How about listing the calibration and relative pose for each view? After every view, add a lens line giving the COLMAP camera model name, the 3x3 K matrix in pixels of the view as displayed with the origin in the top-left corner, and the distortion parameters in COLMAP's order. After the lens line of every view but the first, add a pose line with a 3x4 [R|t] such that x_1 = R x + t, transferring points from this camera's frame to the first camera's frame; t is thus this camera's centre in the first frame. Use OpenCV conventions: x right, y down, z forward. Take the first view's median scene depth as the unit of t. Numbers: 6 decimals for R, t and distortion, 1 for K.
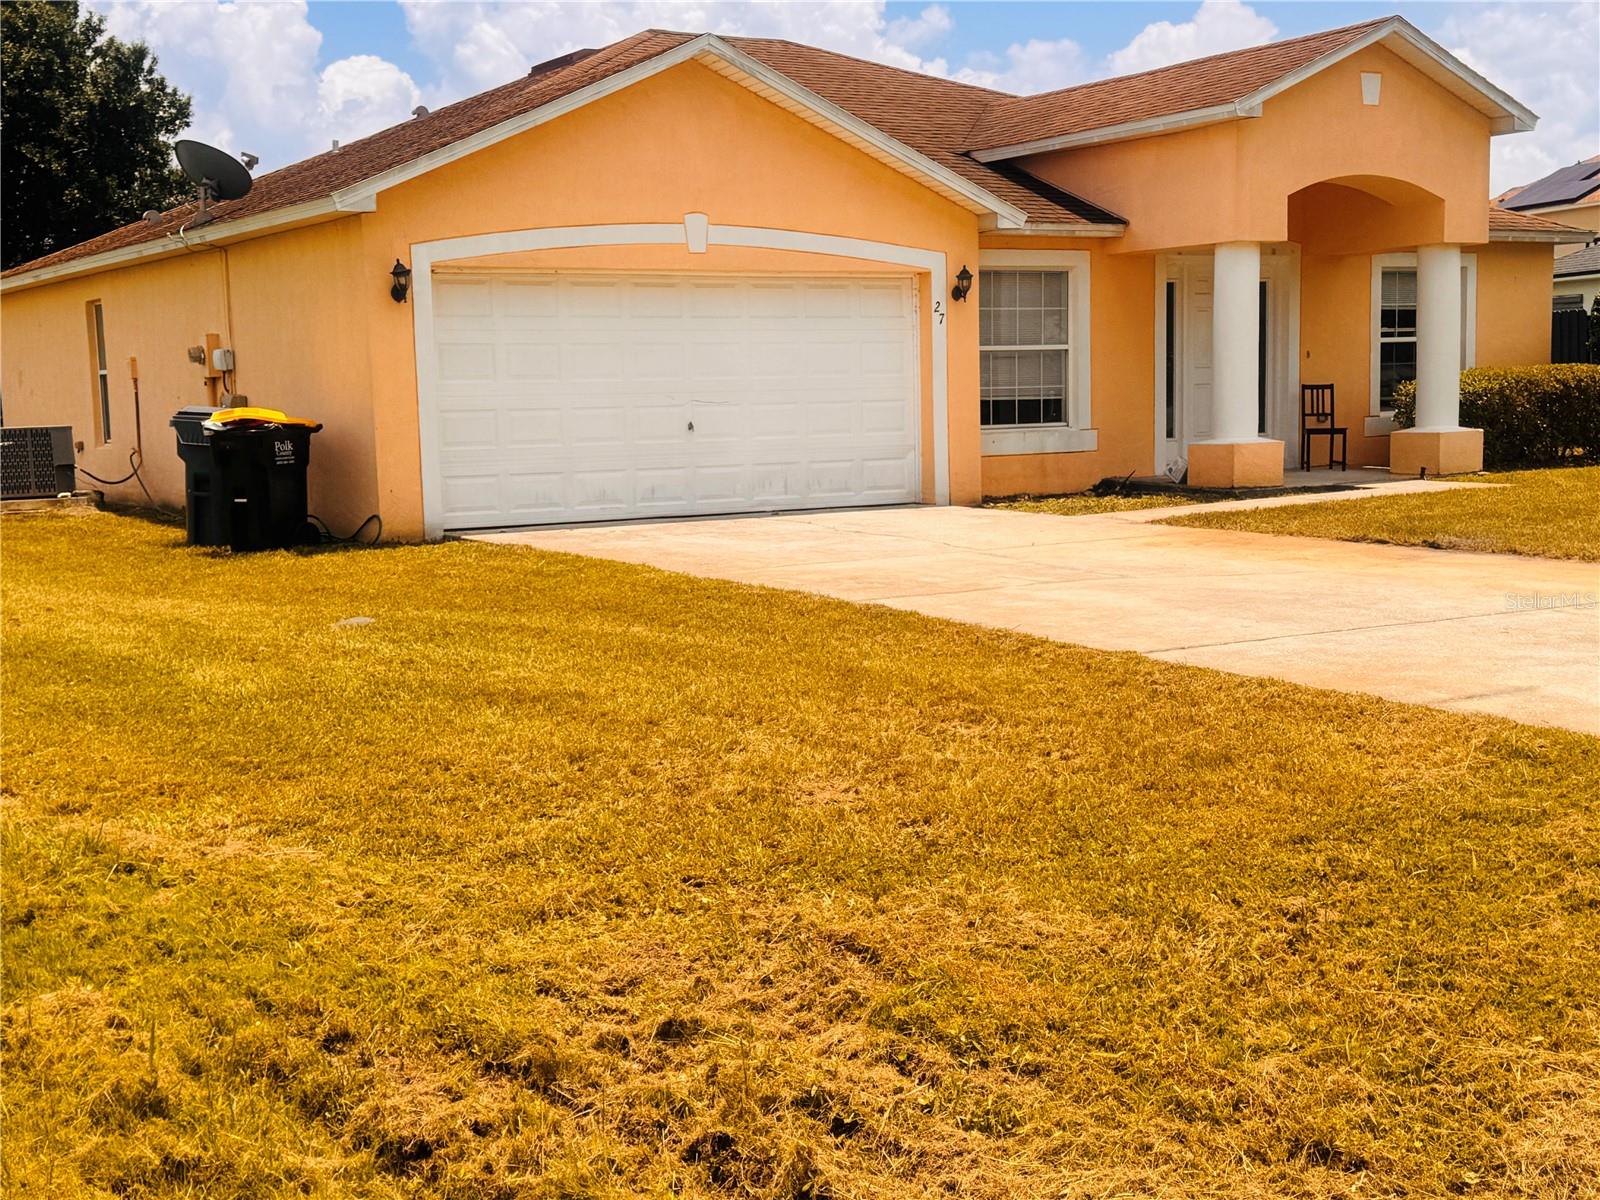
lens RADIAL K [[2075.4, 0, 800.0], [0, 2075.4, 600.0], [0, 0, 1]] dist [0.242107, -0.484335]
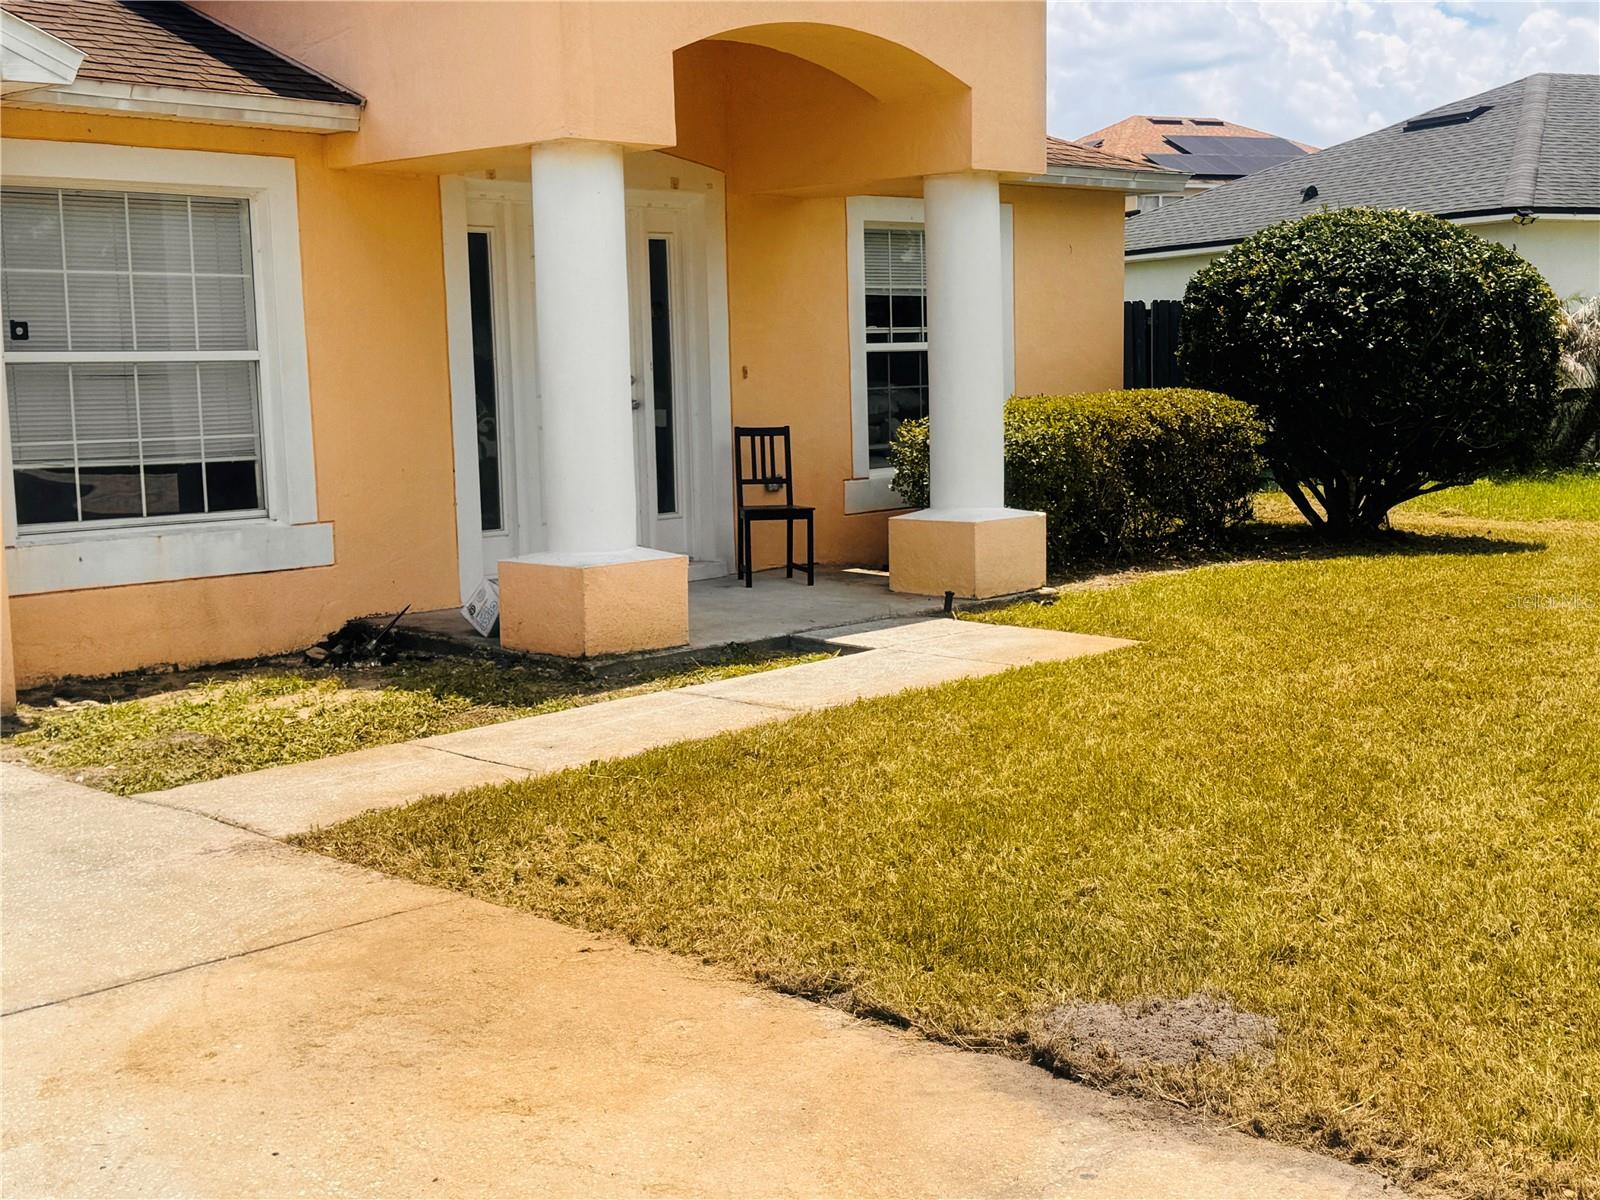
lens RADIAL K [[2075.4, 0, 800.0], [0, 2075.4, 600.0], [0, 0, 1]] dist [0.242107, -0.484335]
pose [[0.972839, -0.025804, 0.230039, 0.132490], [0.024316, 0.999661, 0.009302, -0.063786], [-0.230201, -0.003456, 0.973137, 0.479240]]
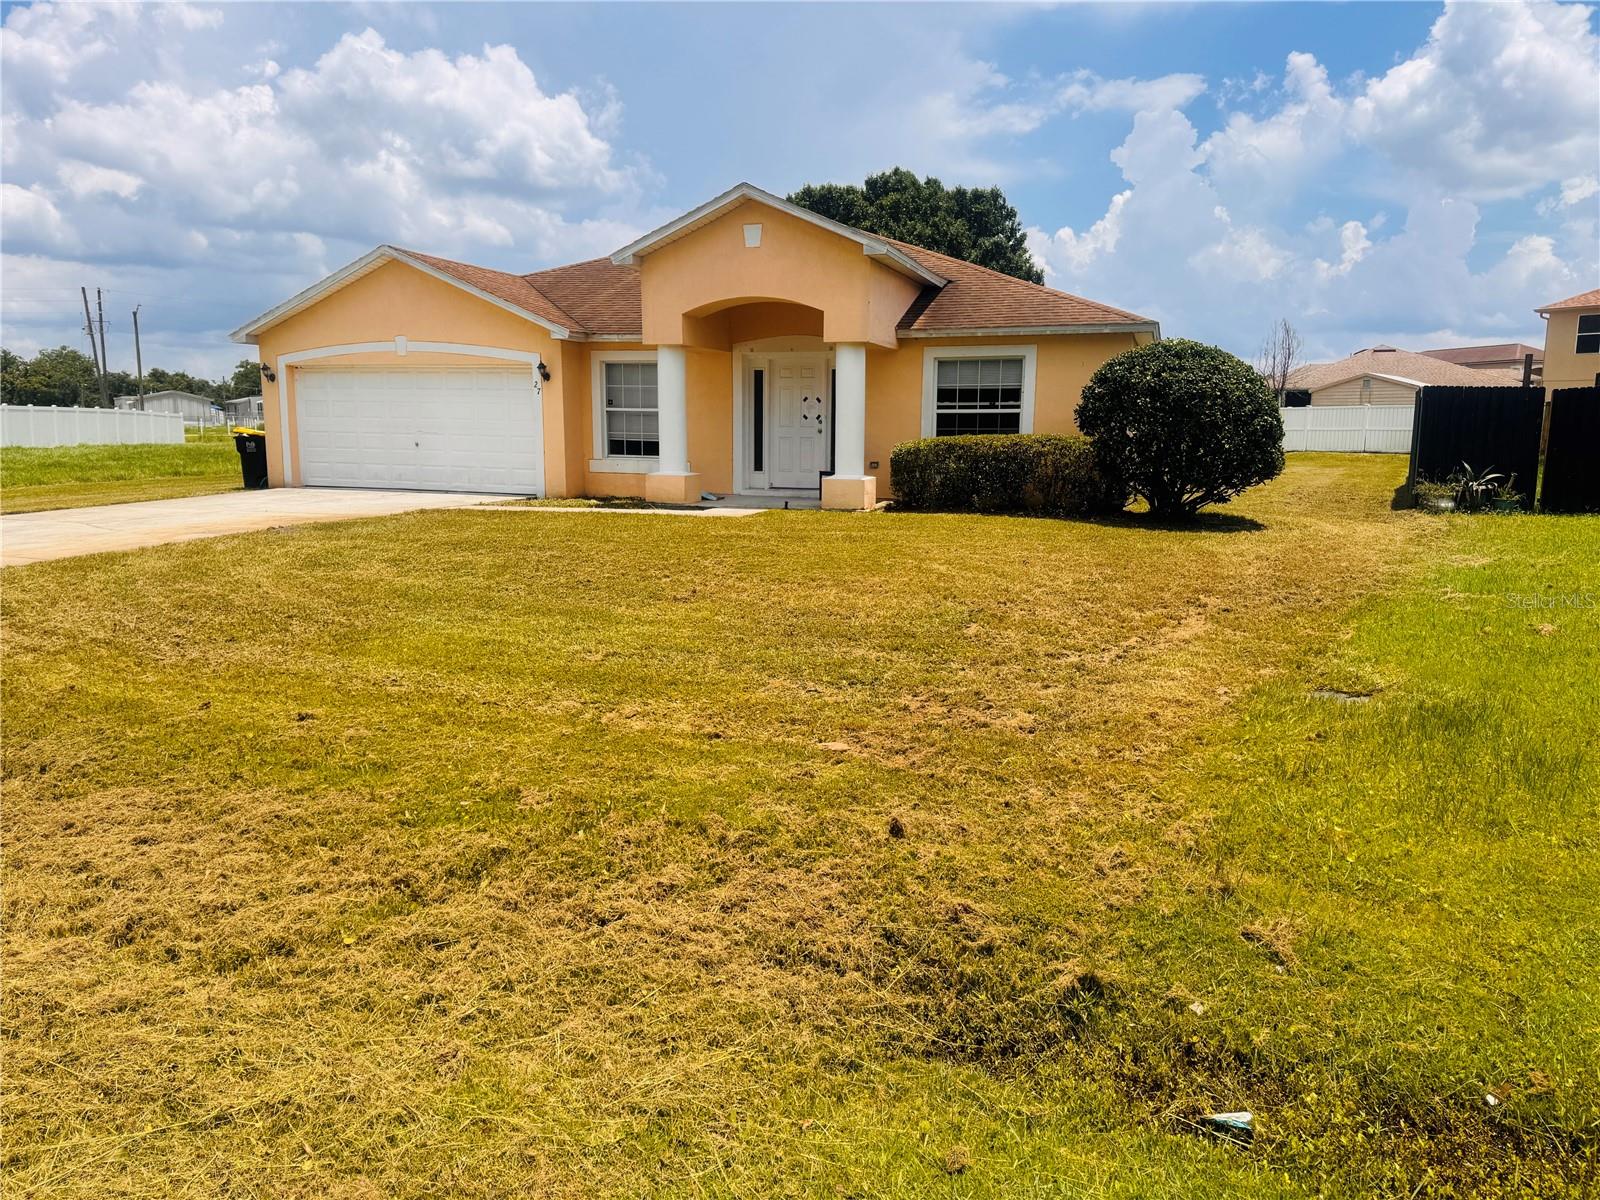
lens RADIAL K [[1151.1, 0, 800.0], [0, 1151.1, 600.0], [0, 0, 1]] dist [0.108965, -0.356364]
pose [[0.639067, 0.147854, -0.754806, 0.862757], [-0.101708, 0.988977, 0.107611, -0.079936], [0.762397, 0.007999, 0.647060, 0.490111]]
